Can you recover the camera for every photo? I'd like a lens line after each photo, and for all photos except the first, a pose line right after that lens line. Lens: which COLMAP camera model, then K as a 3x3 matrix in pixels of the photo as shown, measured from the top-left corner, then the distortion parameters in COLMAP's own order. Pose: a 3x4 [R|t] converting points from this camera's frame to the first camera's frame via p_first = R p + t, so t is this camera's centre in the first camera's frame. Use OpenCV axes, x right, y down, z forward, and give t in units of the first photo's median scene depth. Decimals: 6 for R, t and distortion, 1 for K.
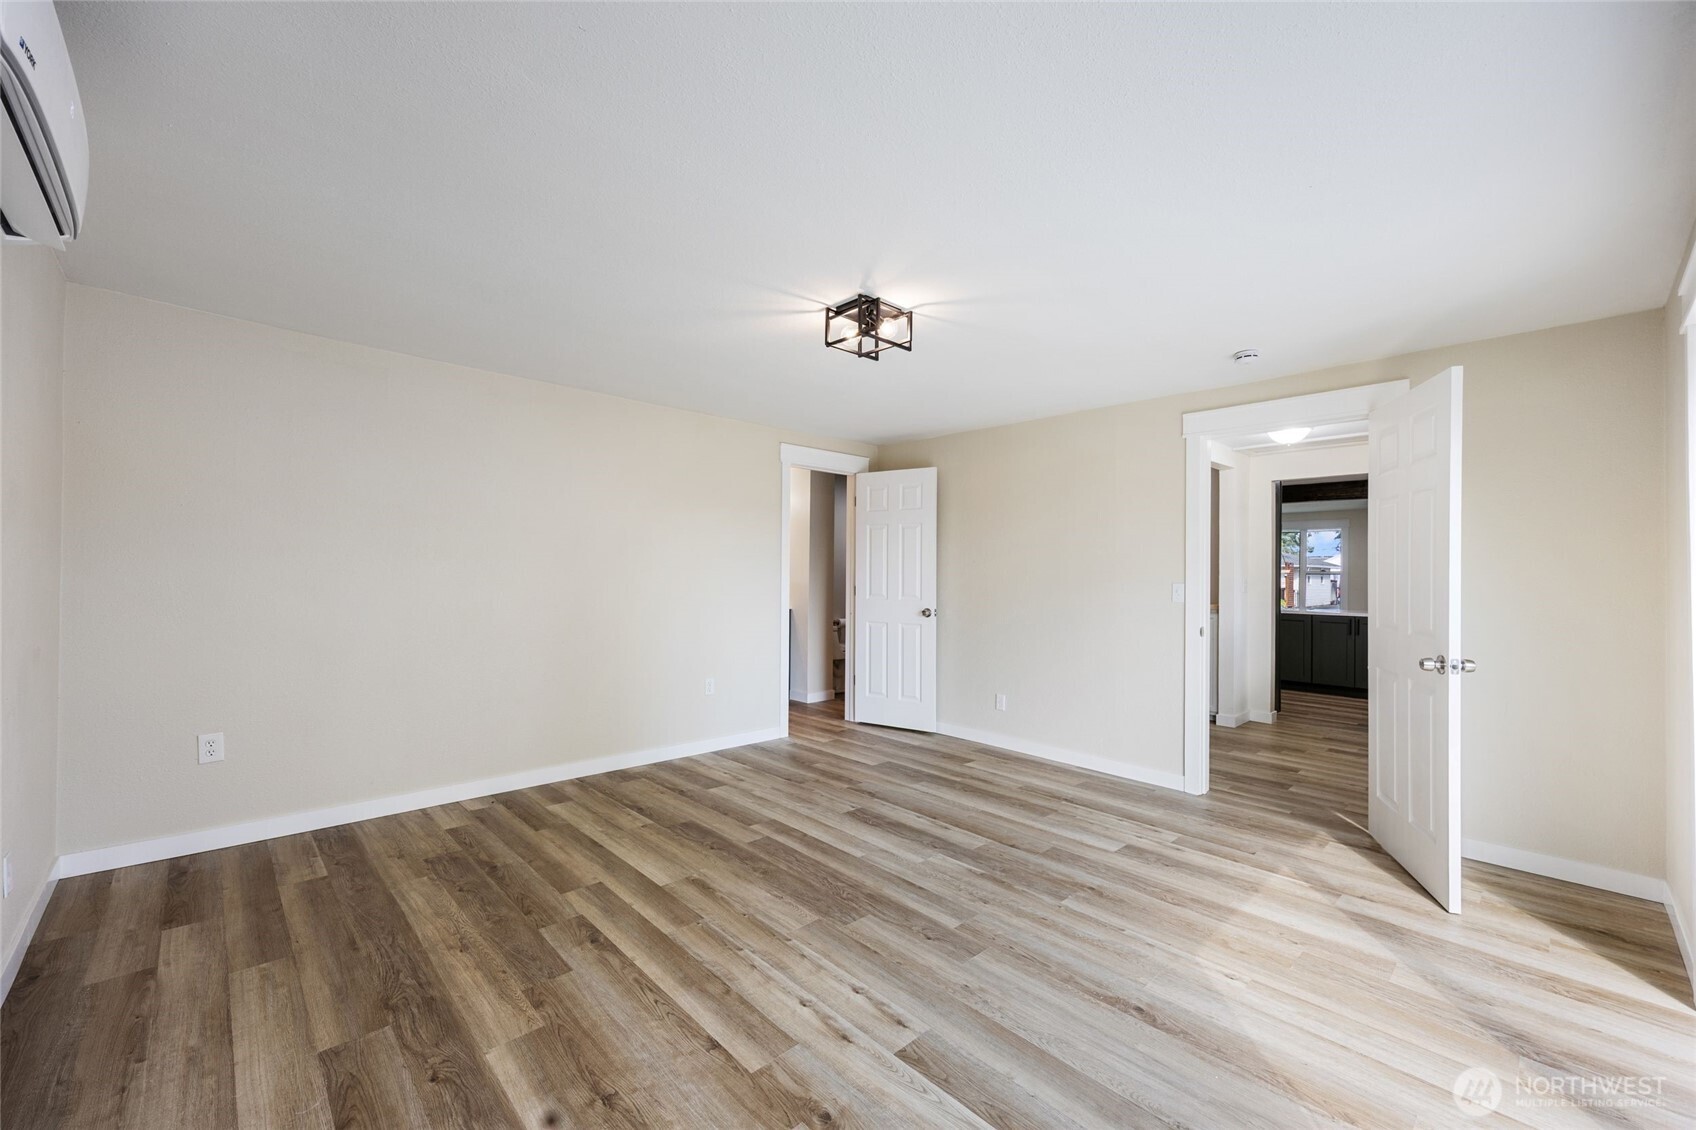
lens RADIAL K [[674.0, 0, 854.6], [0, 674.0, 561.3], [0, 0, 1]] dist [-0.000793, 0.000838]
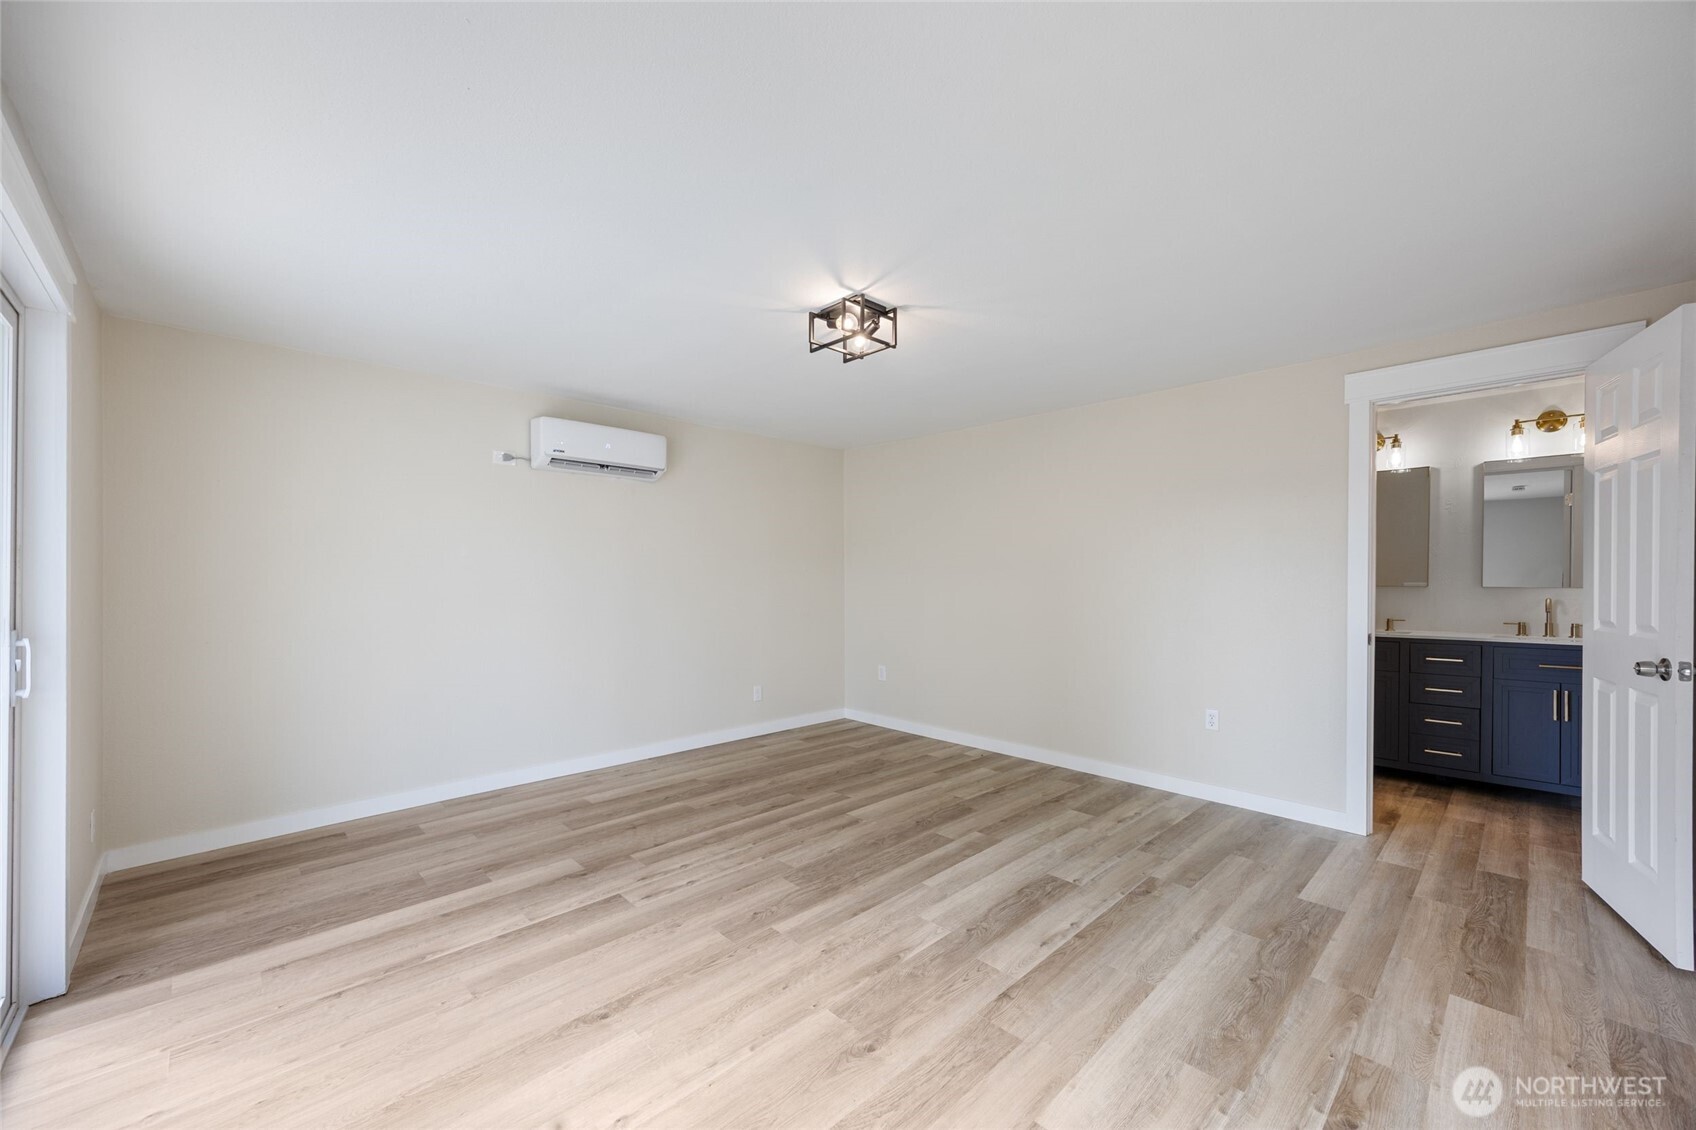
lens RADIAL K [[674.0, 0, 843.0], [0, 674.0, 580.5], [0, 0, 1]] dist [-0.000793, 0.000838]
pose [[-0.008595, -0.007606, -0.999934, 0.899169], [0.018522, 0.999798, -0.007764, 0.029611], [0.999791, -0.018588, -0.008453, 0.876178]]
